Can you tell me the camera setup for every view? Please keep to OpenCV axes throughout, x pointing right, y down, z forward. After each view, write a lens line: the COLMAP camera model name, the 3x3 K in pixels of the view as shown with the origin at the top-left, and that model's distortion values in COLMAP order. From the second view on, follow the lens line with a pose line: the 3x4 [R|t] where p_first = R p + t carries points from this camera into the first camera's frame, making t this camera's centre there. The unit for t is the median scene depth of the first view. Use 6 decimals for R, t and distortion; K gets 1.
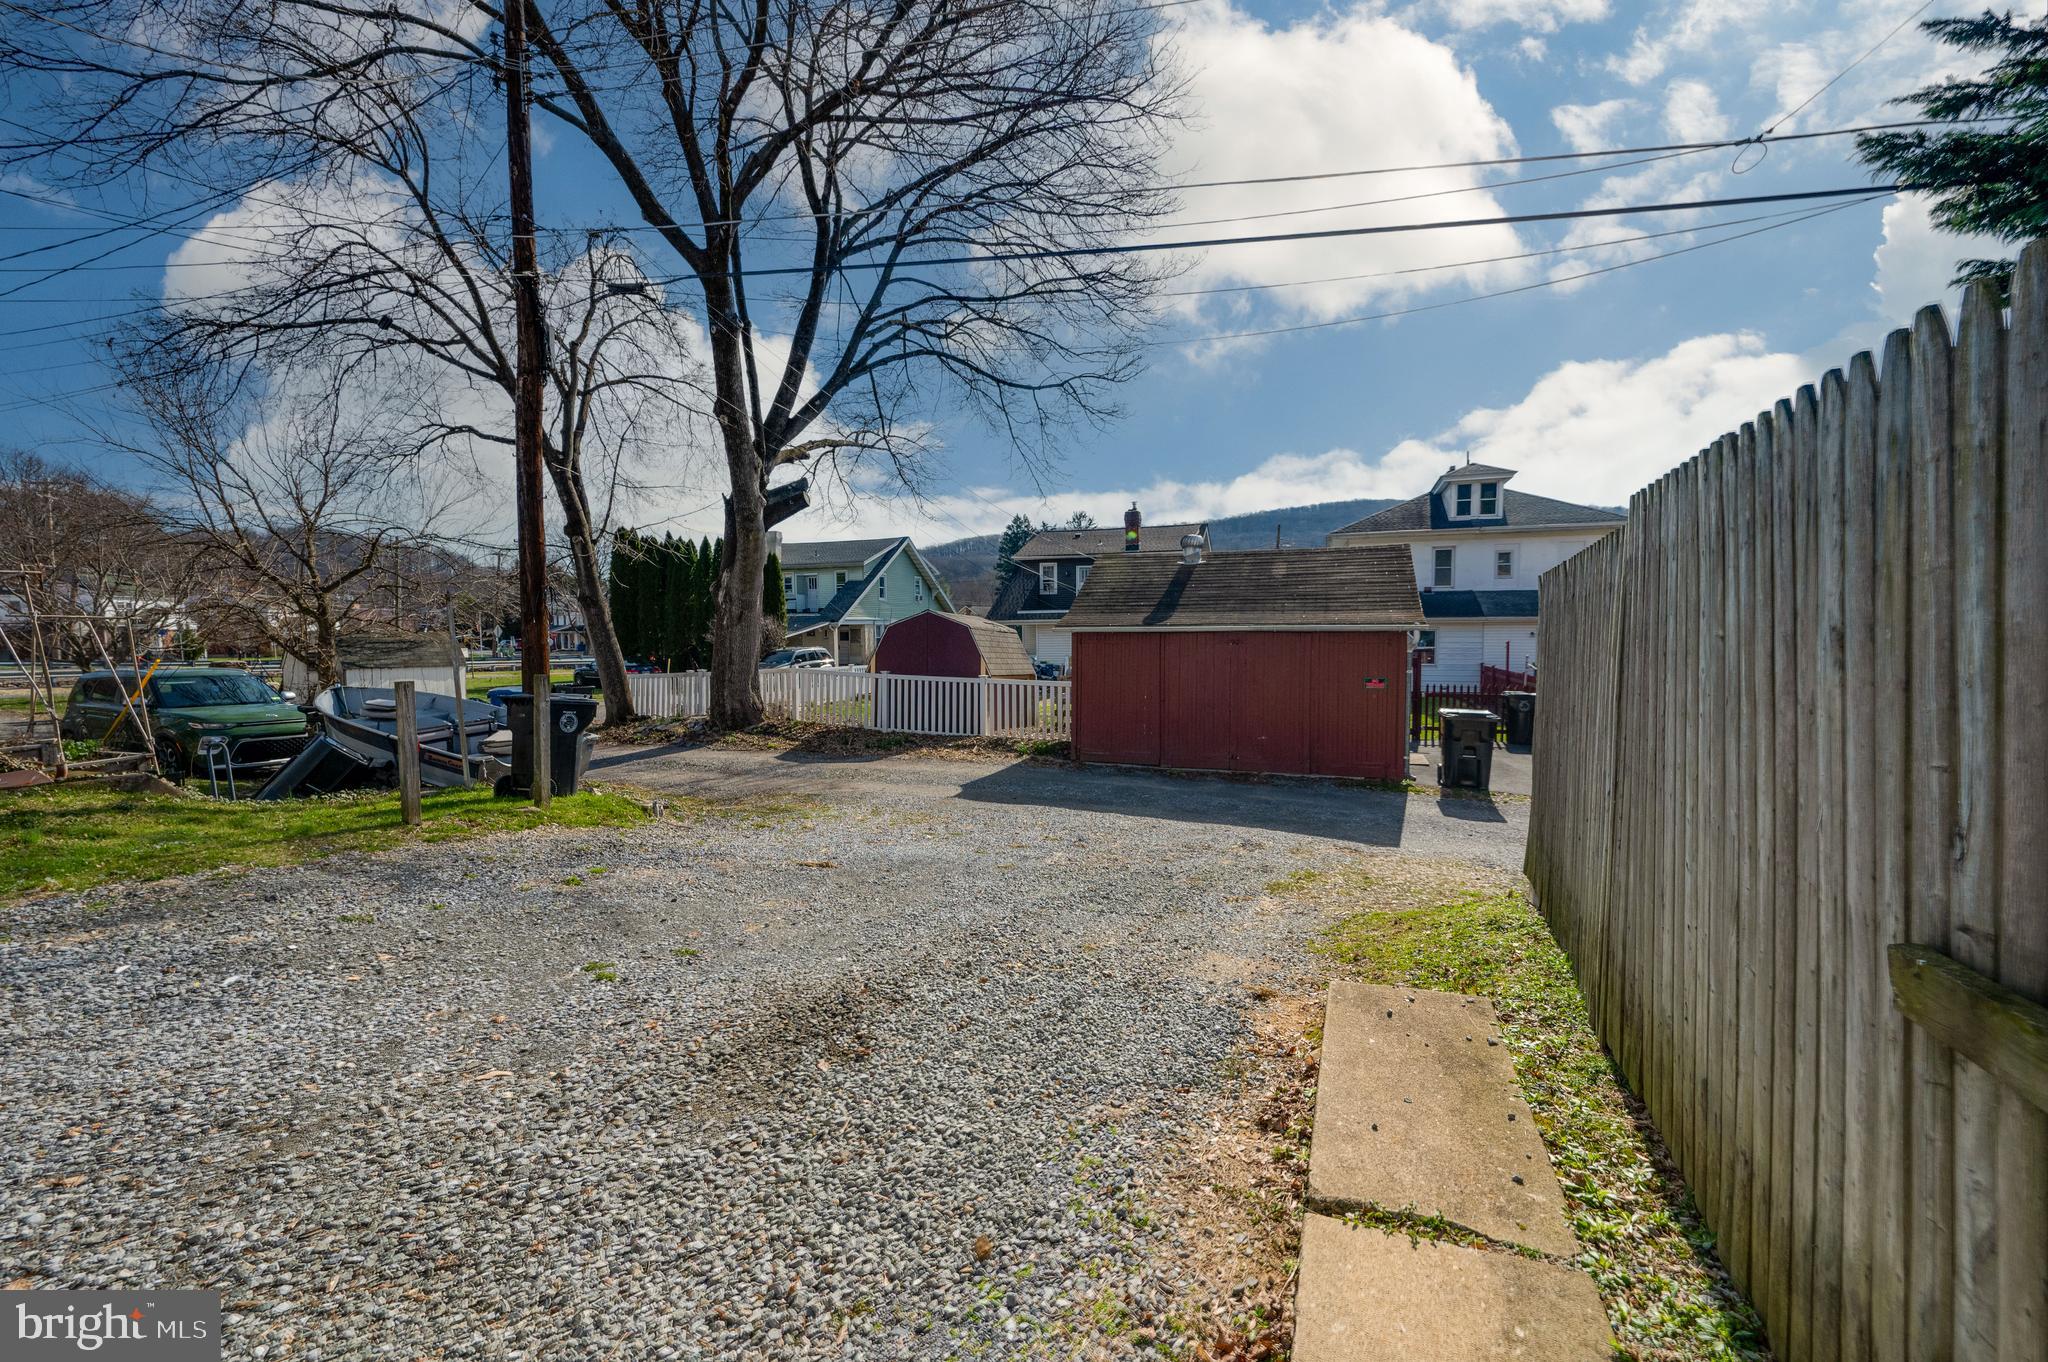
lens RADIAL K [[820.3, 0, 1027.3], [0, 820.3, 687.9], [0, 0, 1]] dist [-0.004999, 0.001028]
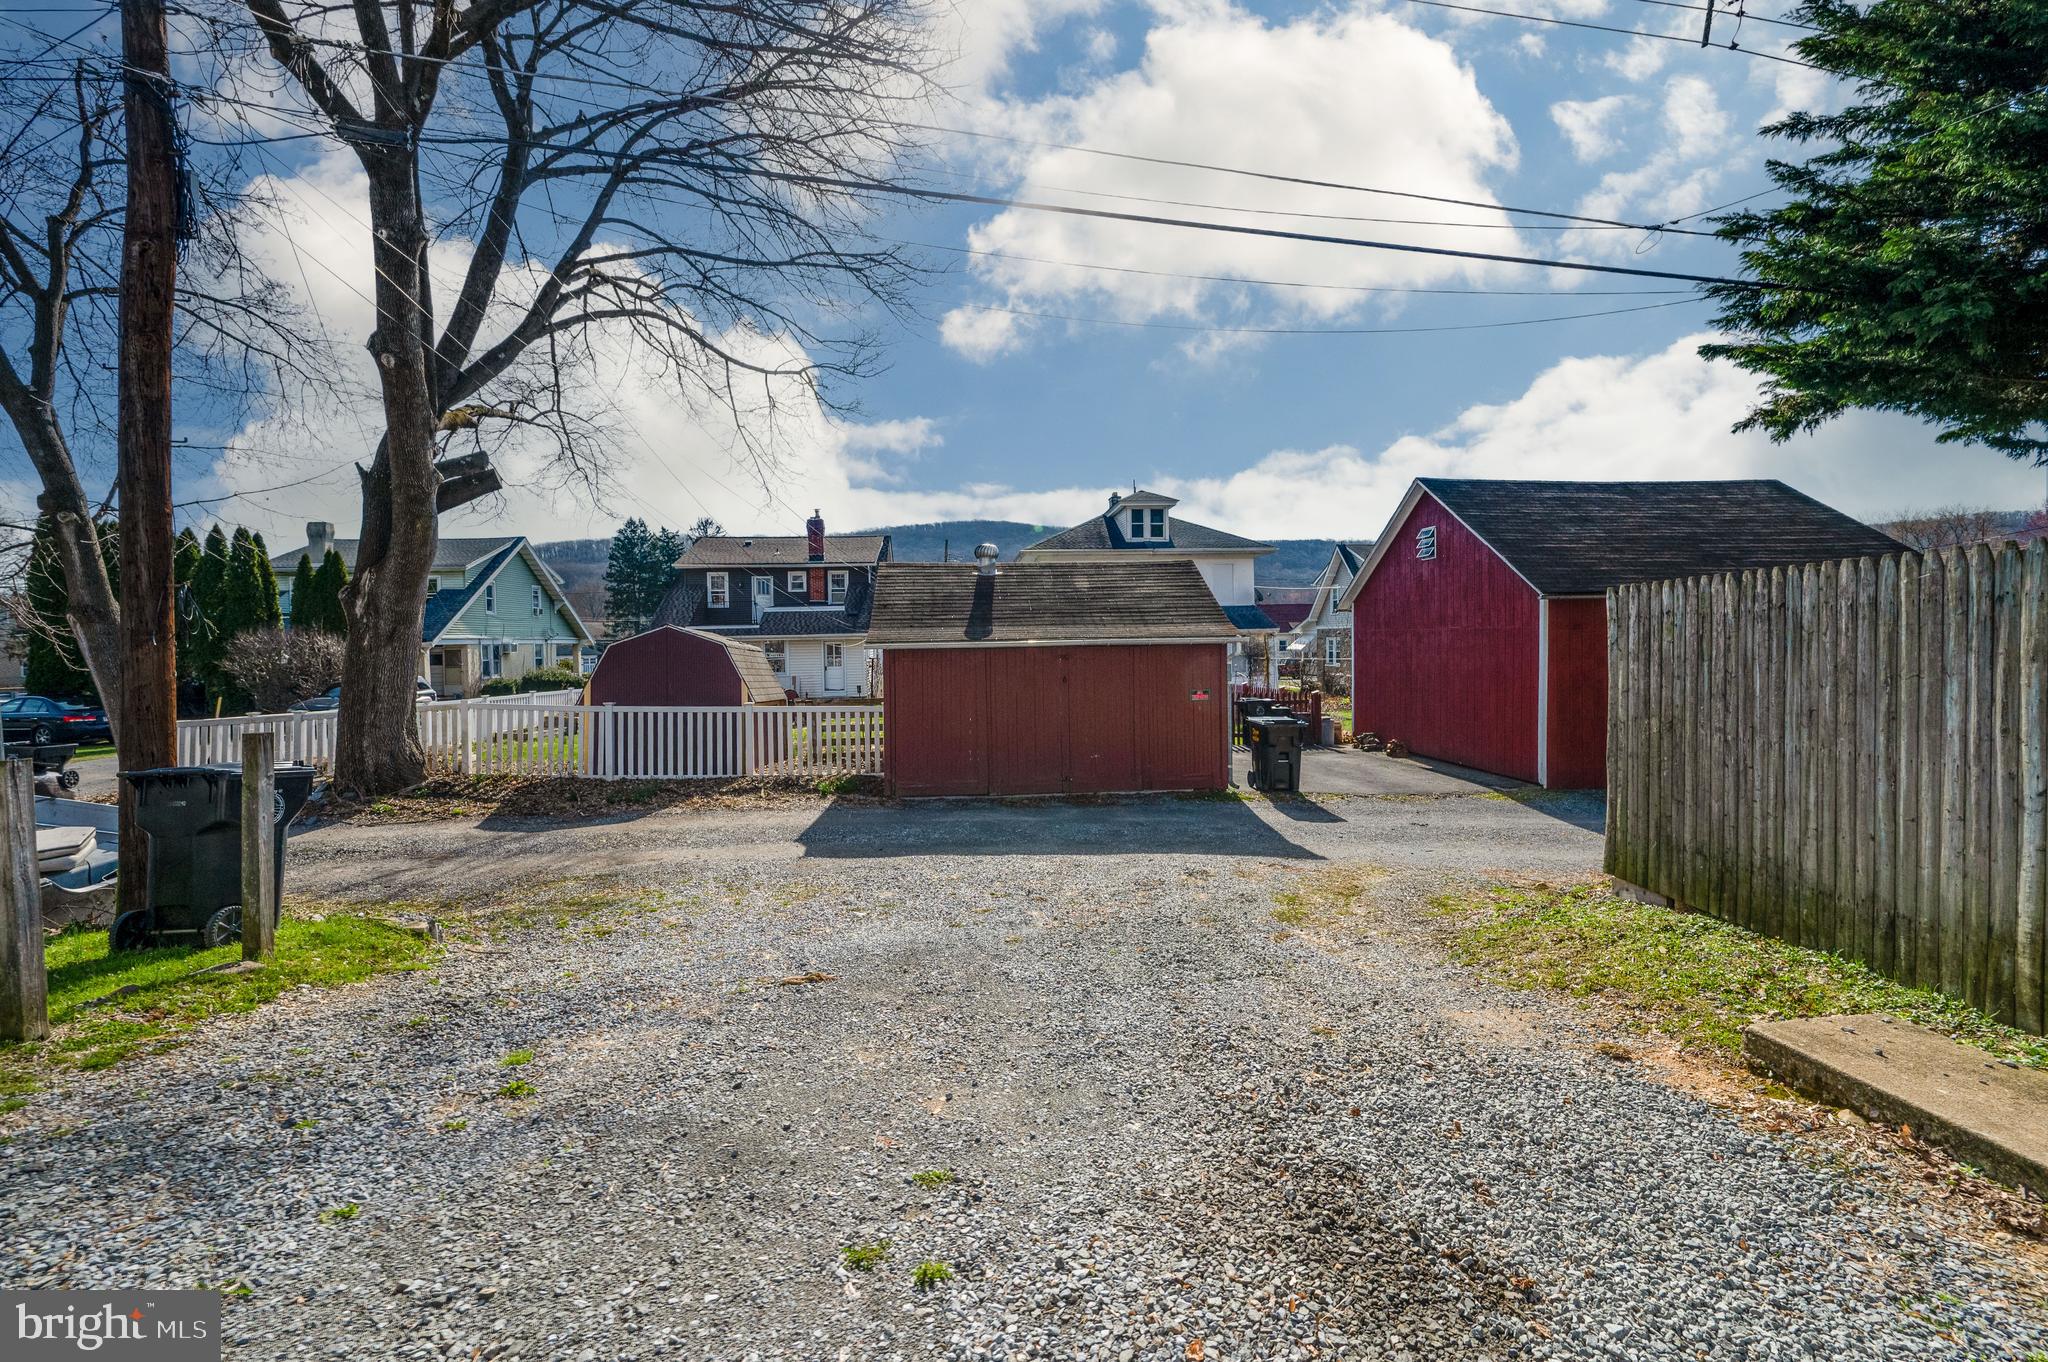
lens RADIAL K [[845.6, 0, 1020.8], [0, 845.6, 679.1], [0, 0, 1]] dist [-0.000080, -0.001089]
pose [[0.908837, -0.029024, 0.416141, -0.153764], [0.042058, 0.998869, -0.022187, -0.008389], [-0.415026, 0.037666, 0.909030, 0.099030]]
